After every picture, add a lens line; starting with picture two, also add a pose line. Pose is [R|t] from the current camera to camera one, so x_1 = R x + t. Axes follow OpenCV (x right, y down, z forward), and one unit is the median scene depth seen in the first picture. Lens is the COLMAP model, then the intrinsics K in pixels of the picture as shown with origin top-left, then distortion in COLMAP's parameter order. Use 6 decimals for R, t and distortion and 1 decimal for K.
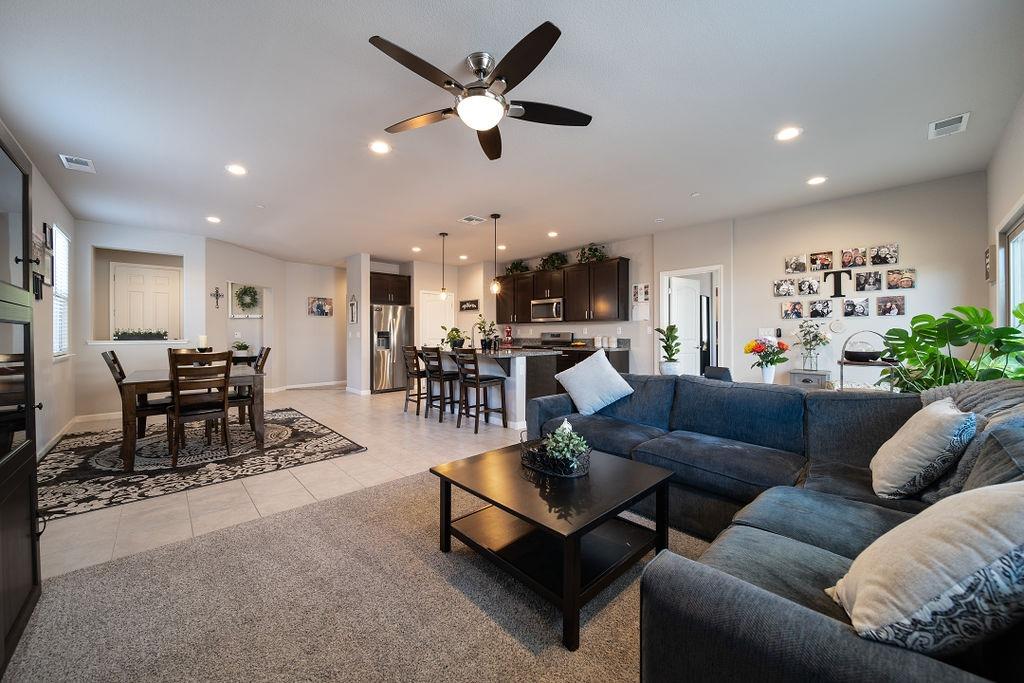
lens RADIAL K [[373.3, 0, 499.2], [0, 373.3, 334.0], [0, 0, 1]] dist [-0.009014, -0.000204]
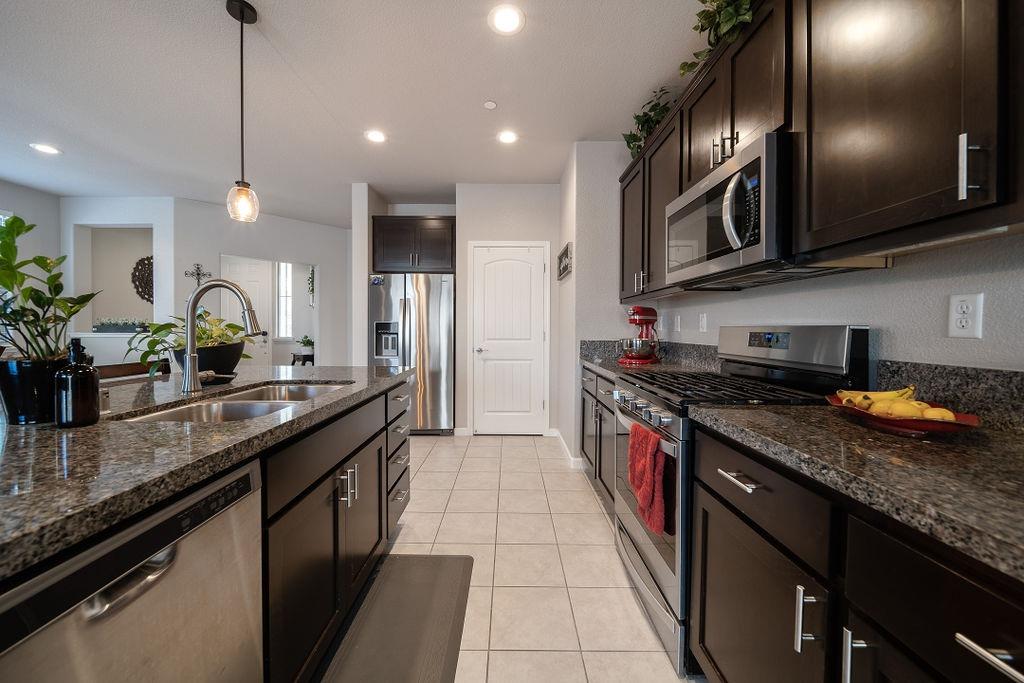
lens RADIAL K [[373.3, 0, 497.4], [0, 373.3, 334.3], [0, 0, 1]] dist [-0.009014, -0.000204]
pose [[0.728576, 0.019840, -0.684677, 0.240472], [-0.005591, 0.999719, 0.023019, -0.003441], [0.684942, -0.012943, 0.728483, 0.955364]]
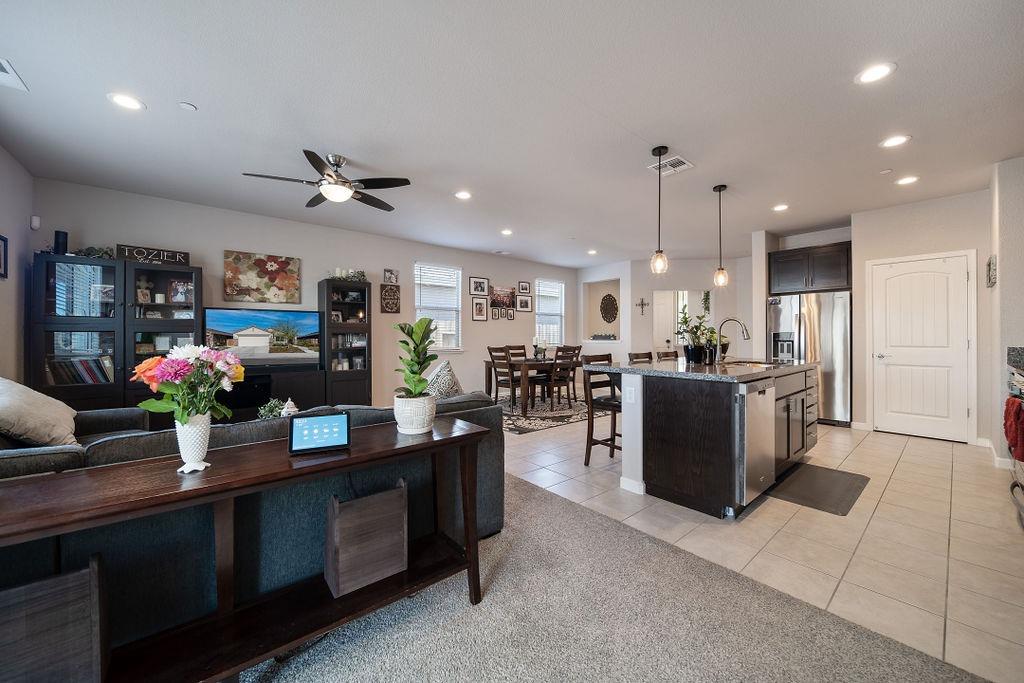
lens RADIAL K [[373.3, 0, 516.6], [0, 373.3, 335.0], [0, 0, 1]] dist [-0.009014, -0.000204]
pose [[-0.022071, -0.000200, -0.999756, 0.564971], [0.003623, 0.999993, -0.000280, -0.004410], [0.999750, -0.003629, -0.022070, 0.665147]]
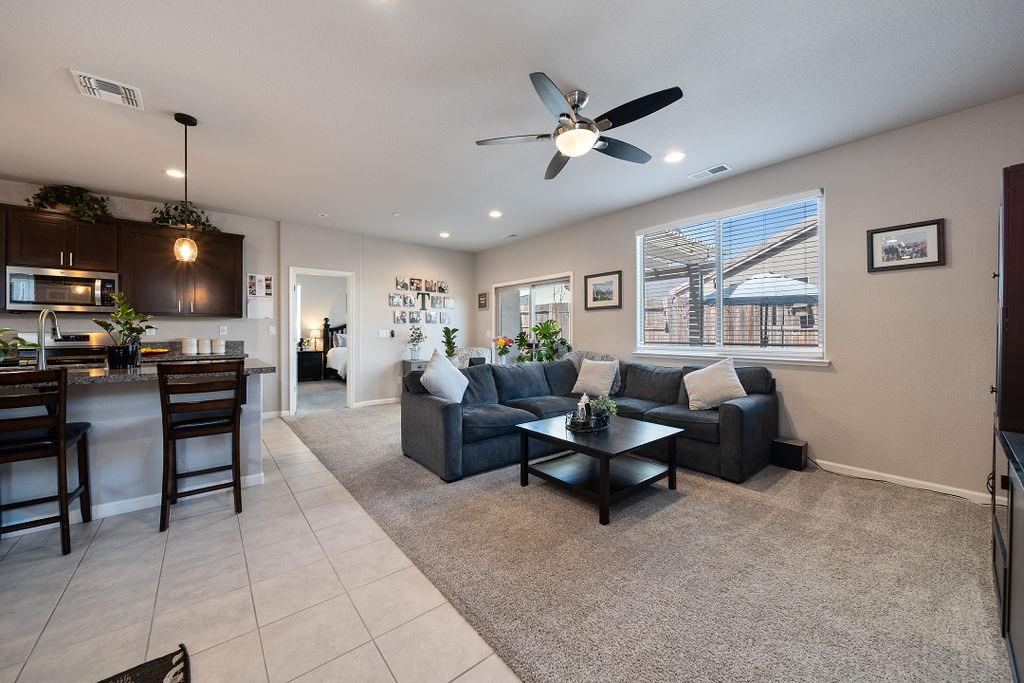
lens RADIAL K [[373.3, 0, 511.1], [0, 373.3, 335.8], [0, 0, 1]] dist [-0.009014, -0.000204]
pose [[0.055482, -0.005773, 0.998443, -0.460019], [0.000028, 0.999983, 0.005780, -0.002223], [-0.998460, -0.000293, 0.055481, 0.430060]]
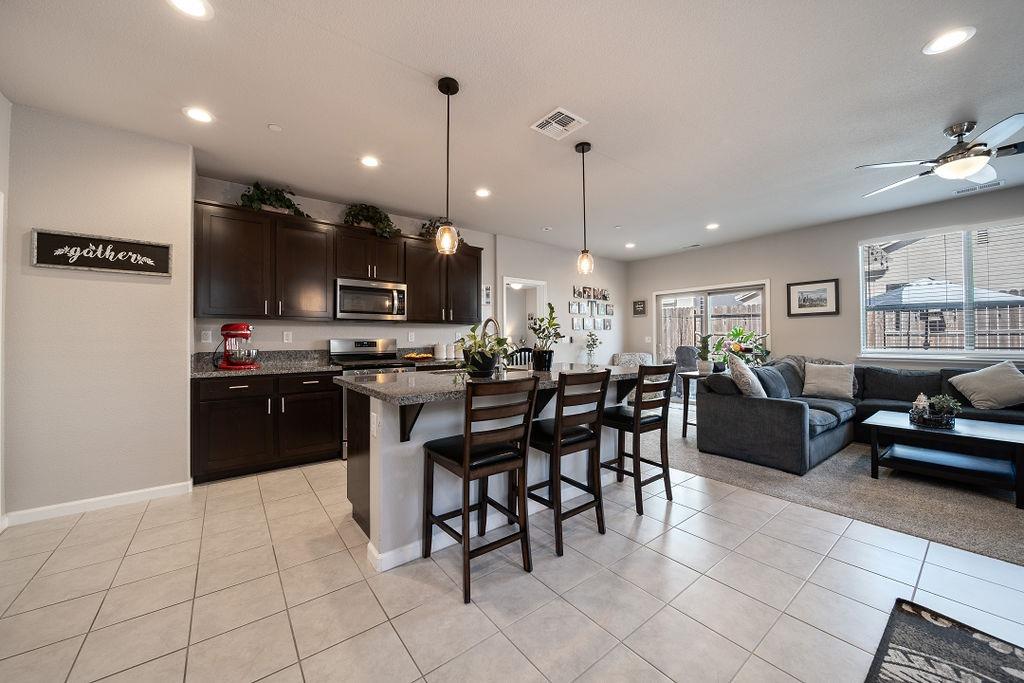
lens RADIAL K [[373.3, 0, 510.1], [0, 373.3, 333.9], [0, 0, 1]] dist [-0.009014, -0.000204]
pose [[0.085476, 0.015907, 0.996213, -0.549117], [0.003241, 0.999863, -0.016243, -0.001529], [-0.996335, 0.004617, 0.085412, 0.939597]]
